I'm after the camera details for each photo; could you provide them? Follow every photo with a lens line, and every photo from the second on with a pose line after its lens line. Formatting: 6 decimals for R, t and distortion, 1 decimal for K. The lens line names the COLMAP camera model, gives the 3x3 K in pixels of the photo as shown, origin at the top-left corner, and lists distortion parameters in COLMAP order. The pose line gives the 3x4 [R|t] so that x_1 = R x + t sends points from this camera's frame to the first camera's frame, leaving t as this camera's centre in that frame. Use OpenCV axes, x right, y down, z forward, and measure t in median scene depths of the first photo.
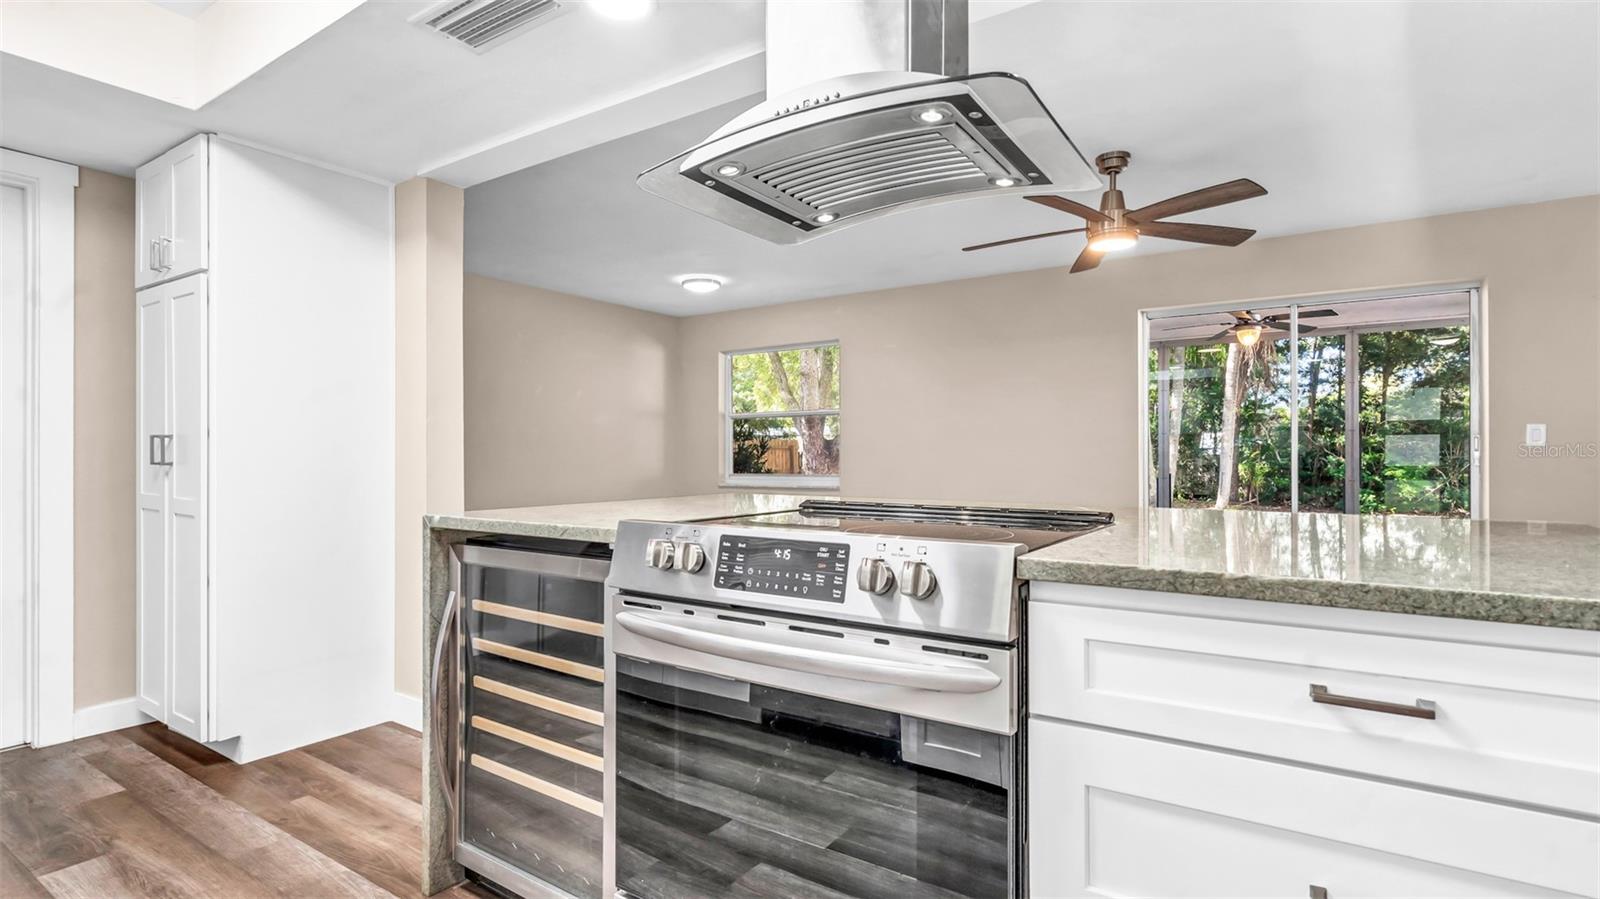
lens RADIAL K [[770.1, 0, 793.5], [0, 770.1, 451.4], [0, 0, 1]] dist [-0.000098, 0.000330]
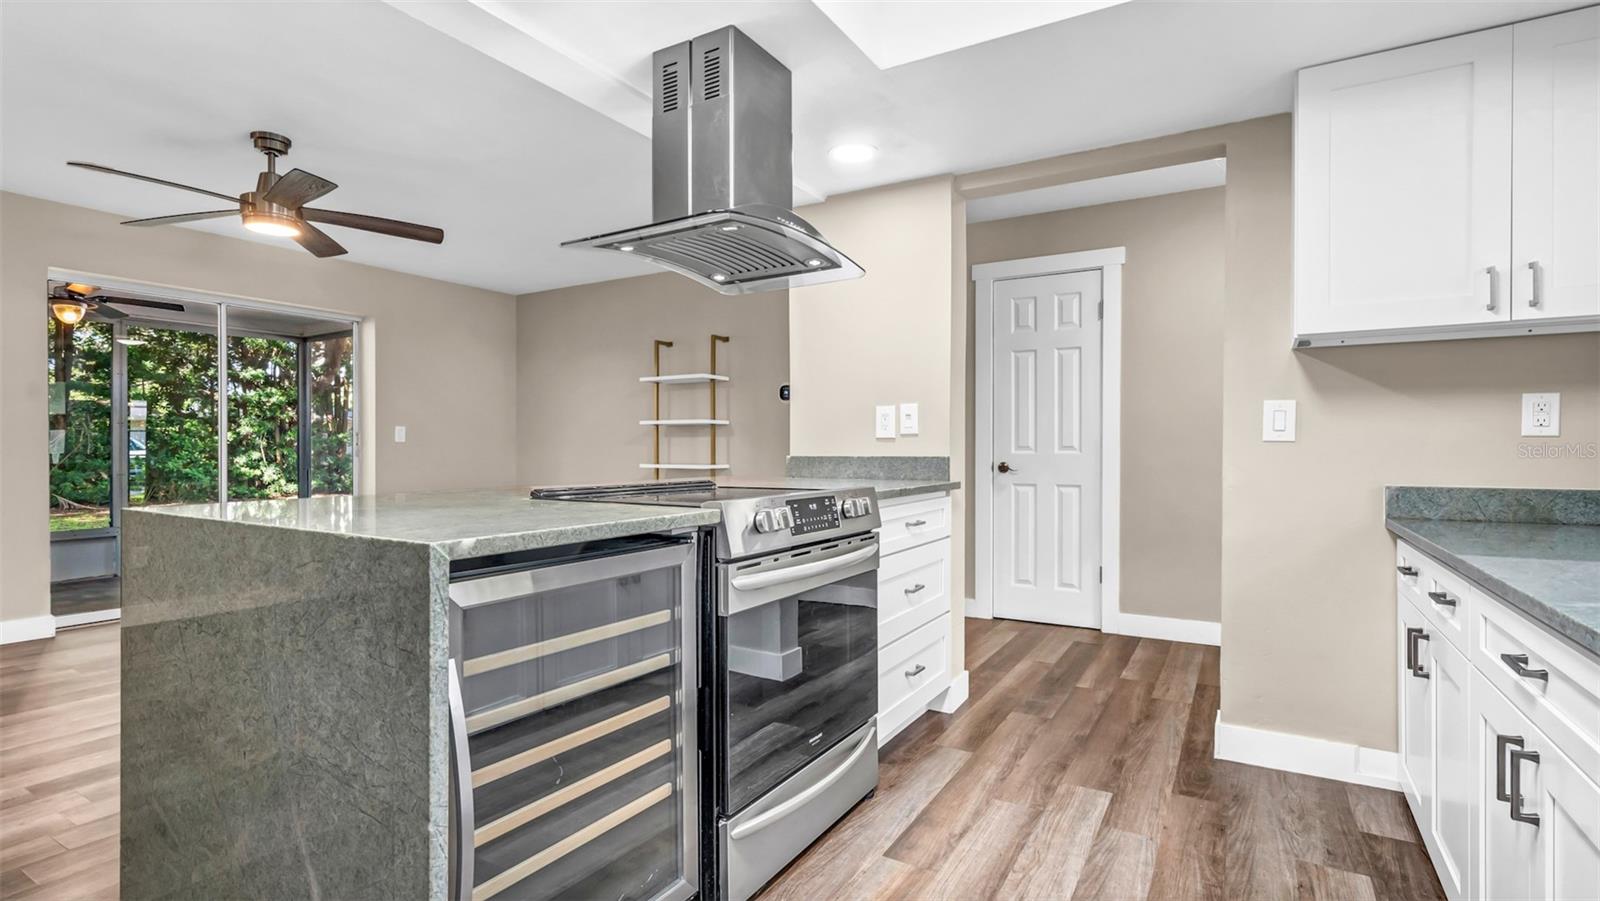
lens RADIAL K [[754.9, 0, 794.4], [0, 754.9, 448.3], [0, 0, 1]] dist [-0.001294, 0.000173]
pose [[-0.046573, -0.000003, 0.998915, -0.779023], [-0.004289, 0.999991, -0.000197, 0.005076], [-0.998906, -0.004293, -0.046573, 0.540966]]
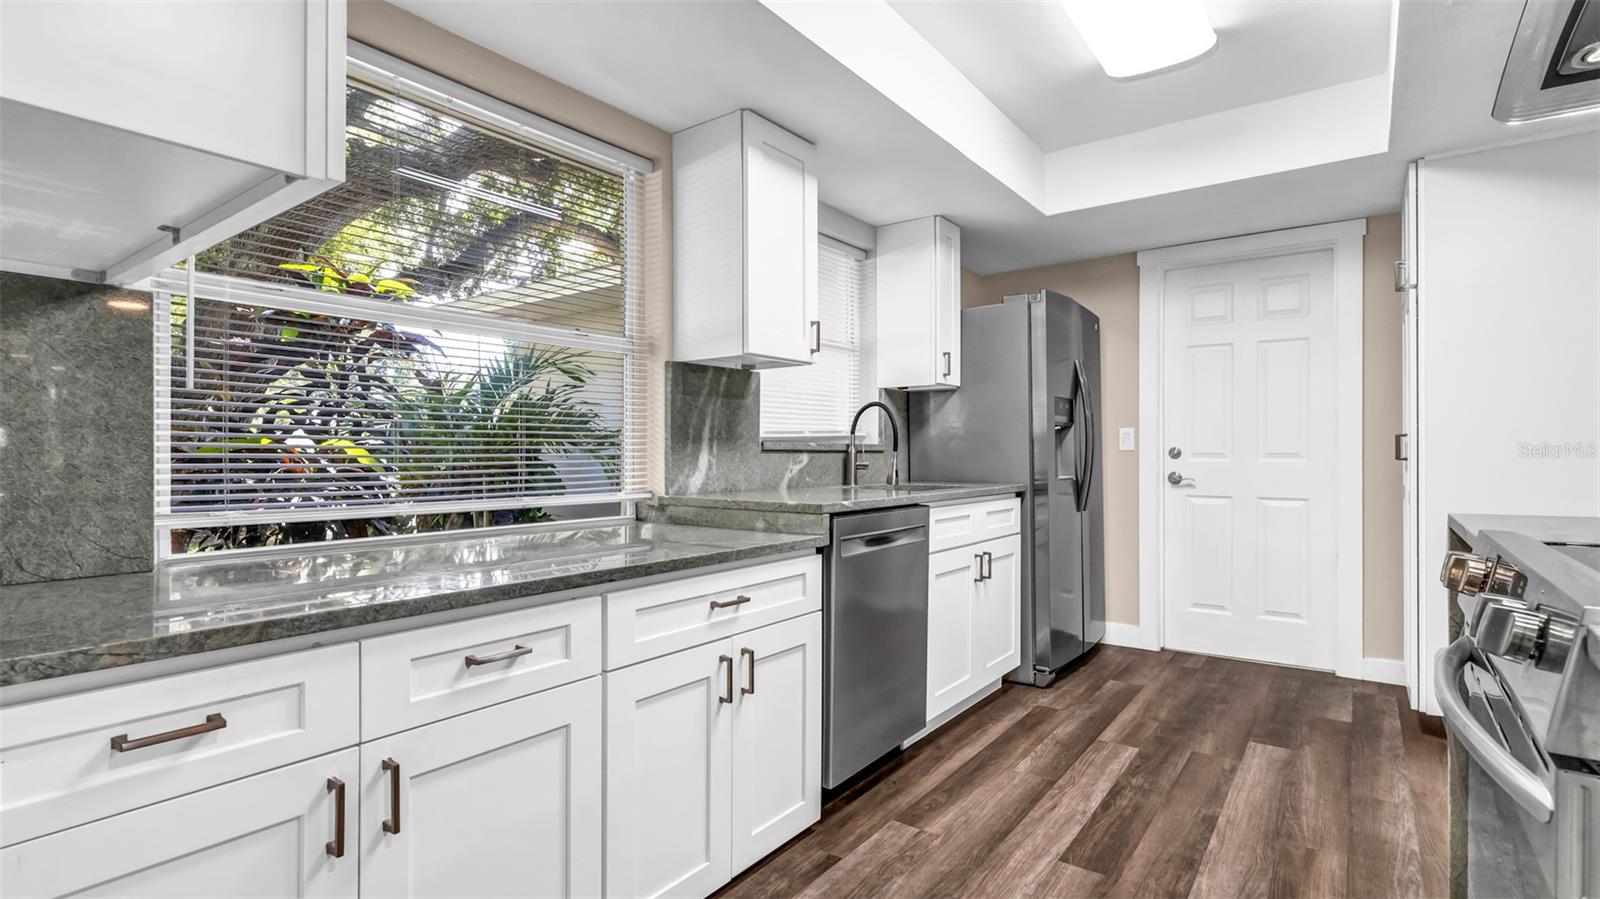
lens RADIAL K [[759.3, 0, 805.1], [0, 759.3, 452.8], [0, 0, 1]] dist [0.002644, 0.000850]
pose [[-0.039244, 0.002762, -0.999226, 0.369685], [0.005922, 0.999979, 0.002532, -0.002020], [0.999212, -0.005818, -0.039260, 0.164983]]
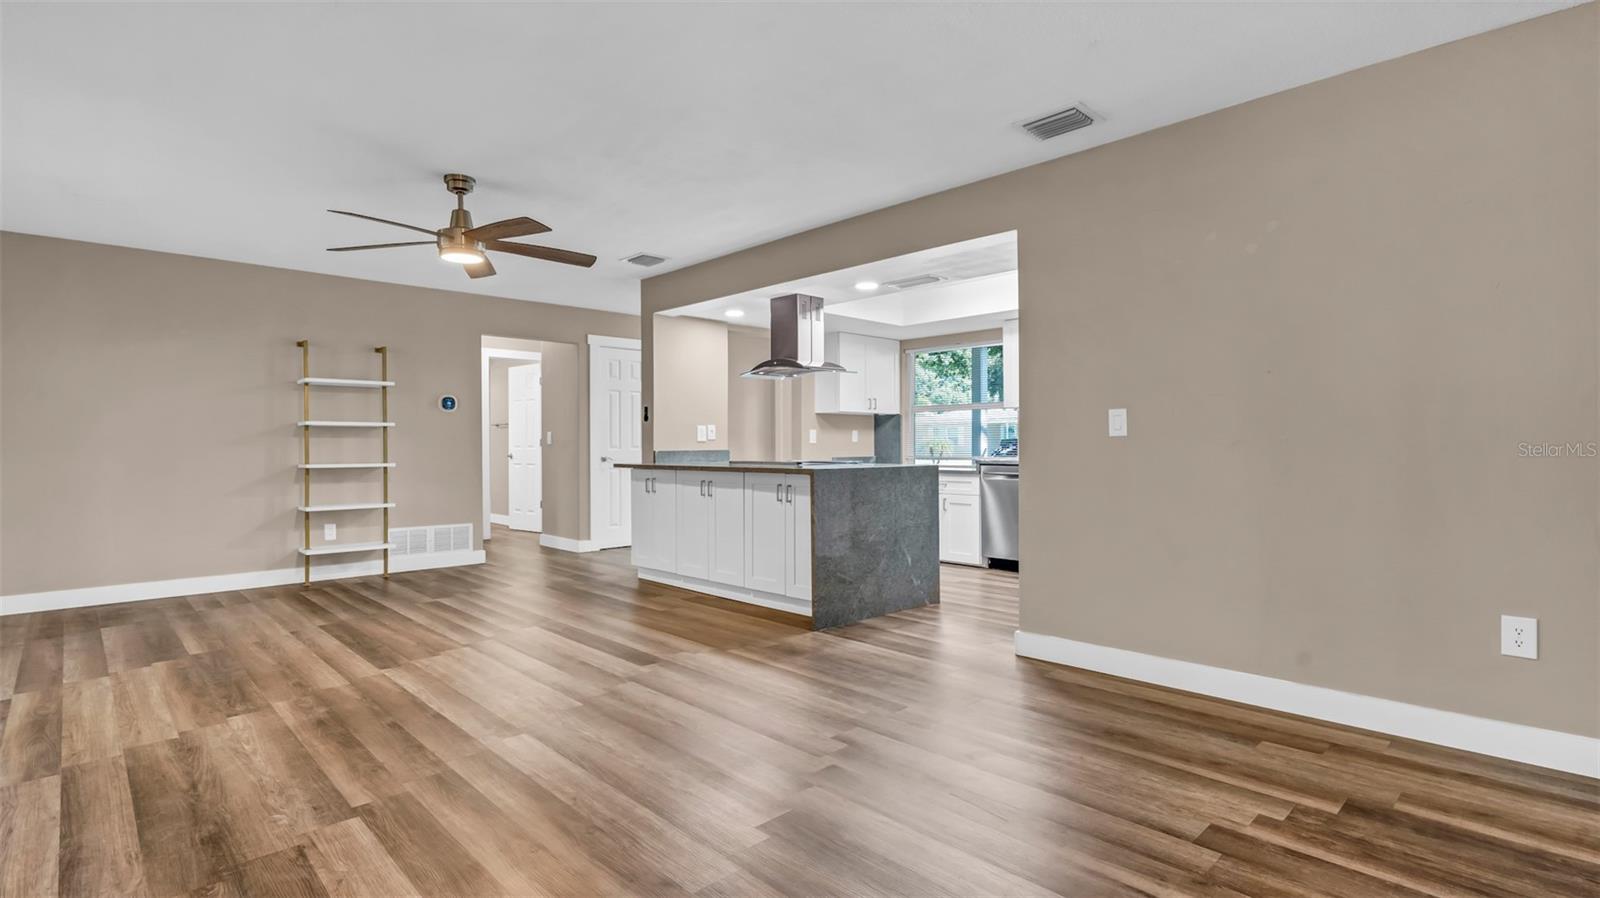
lens RADIAL K [[759.3, 0, 805.1], [0, 759.3, 452.3], [0, 0, 1]] dist [0.002644, 0.000850]
pose [[-0.978978, 0.005680, 0.203888, -0.411778], [0.006435, 0.999975, 0.003039, 0.017737], [-0.203866, 0.004287, -0.978989, 2.735785]]
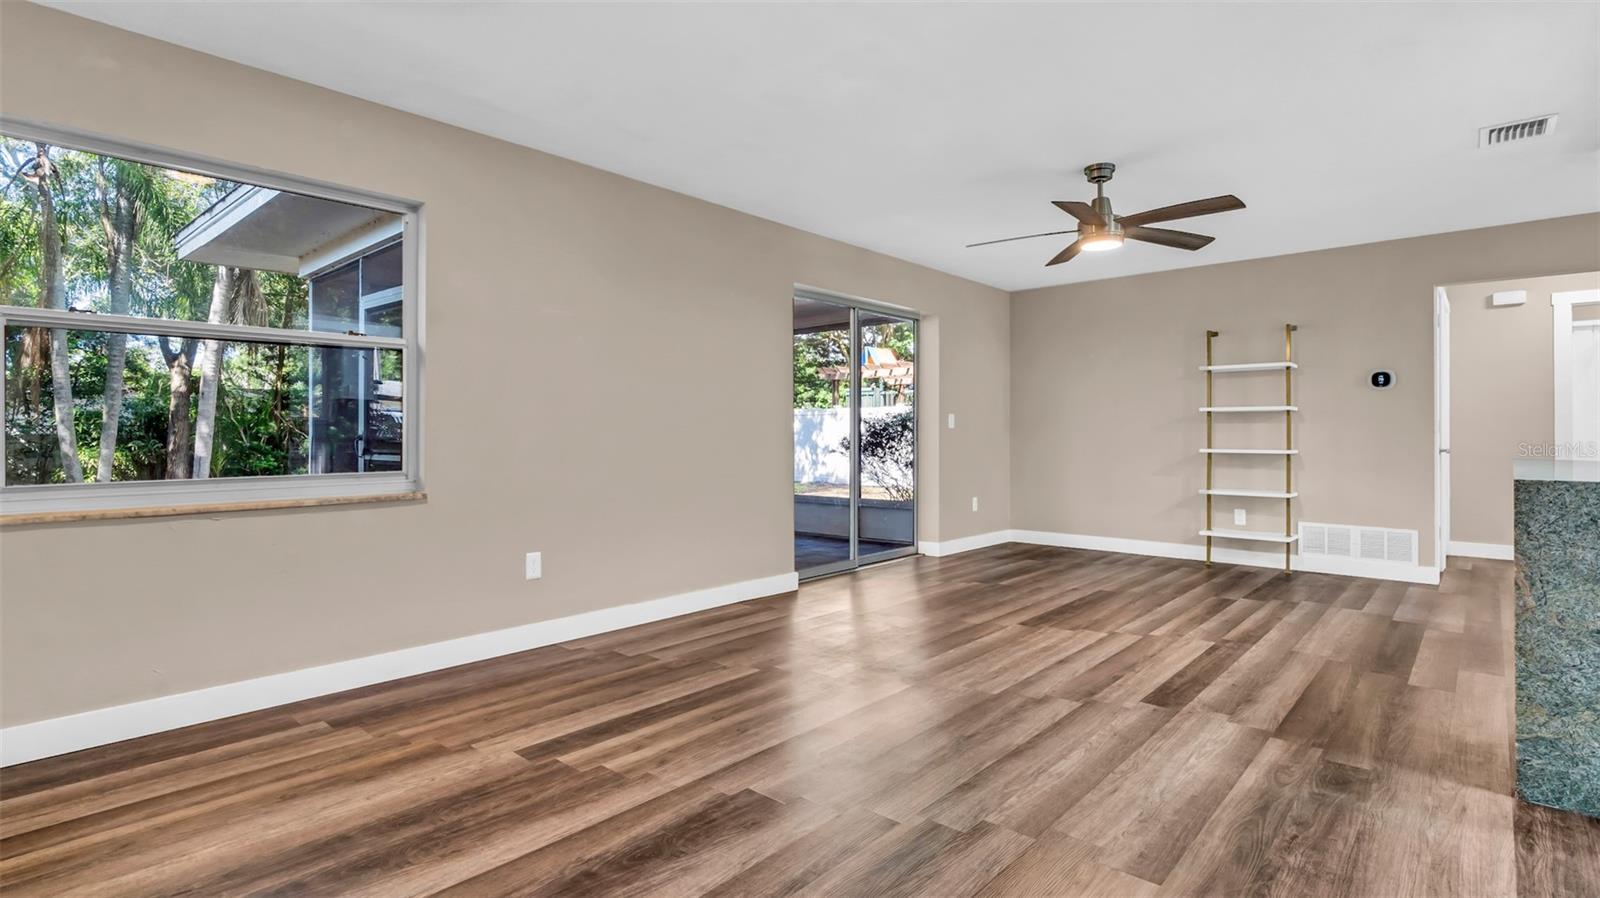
lens RADIAL K [[770.2, 0, 794.9], [0, 770.2, 442.7], [0, 0, 1]] dist [0.001725, 0.000427]
pose [[0.140166, -0.008308, 0.990093, -1.056528], [-0.004163, 0.999951, 0.008980, 0.014704], [-0.990119, -0.005381, 0.140124, 1.778499]]
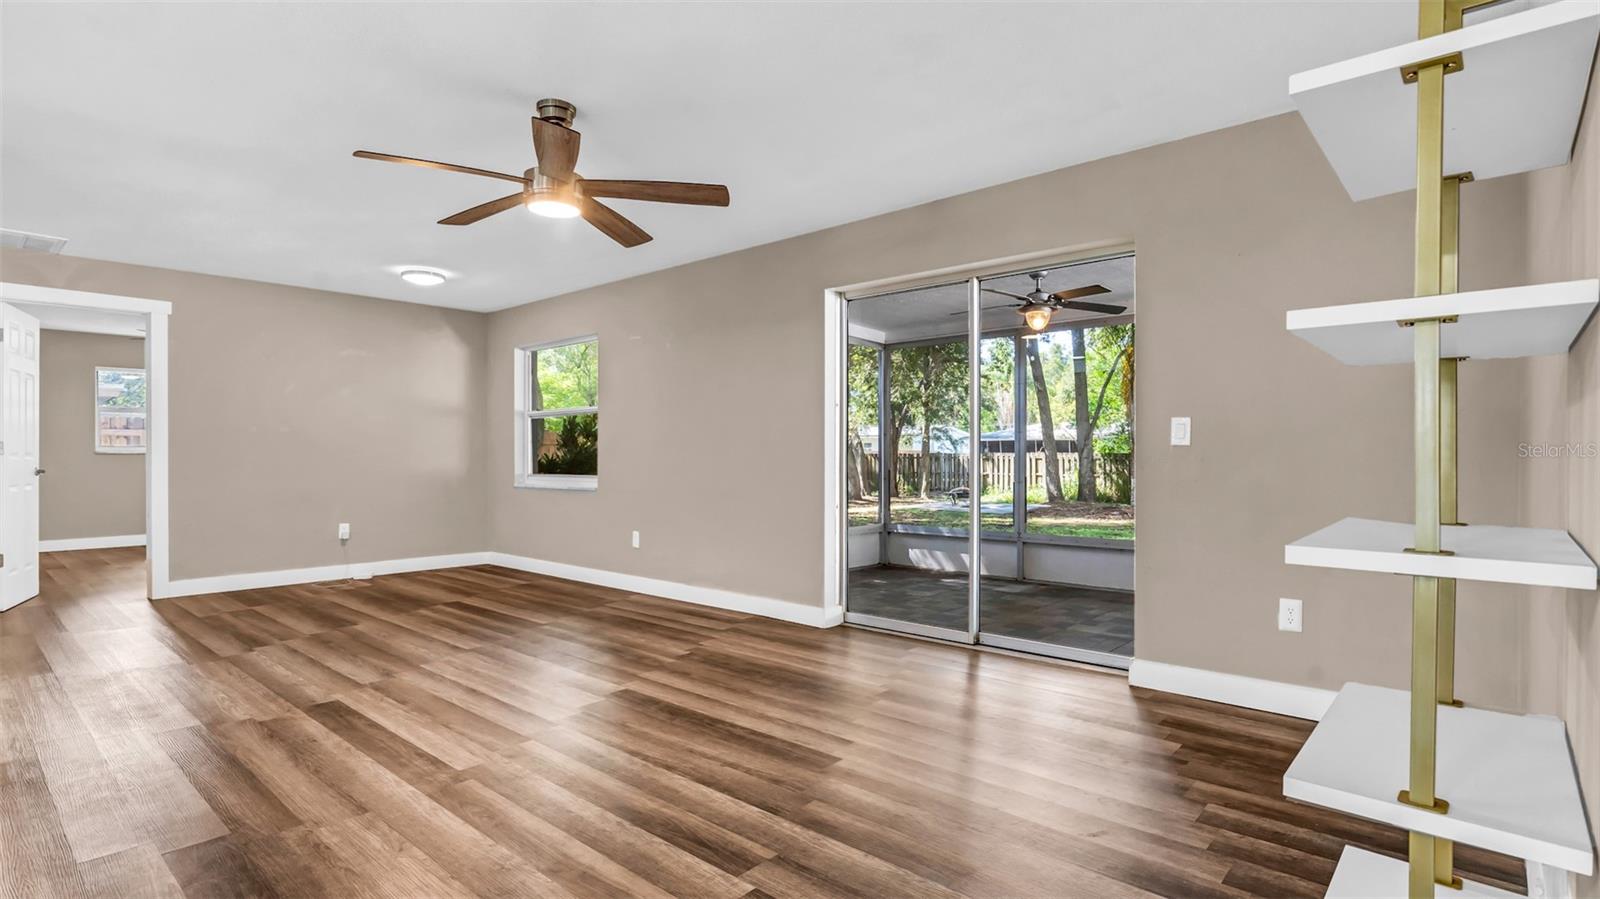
lens RADIAL K [[778.2, 0, 798.4], [0, 778.2, 453.6], [0, 0, 1]] dist [0.004371, 0.000573]
pose [[0.990662, 0.002847, -0.136309, 1.107575], [-0.002816, 0.999996, 0.000422, 0.005440], [0.136309, -0.000034, 0.990666, 0.243752]]
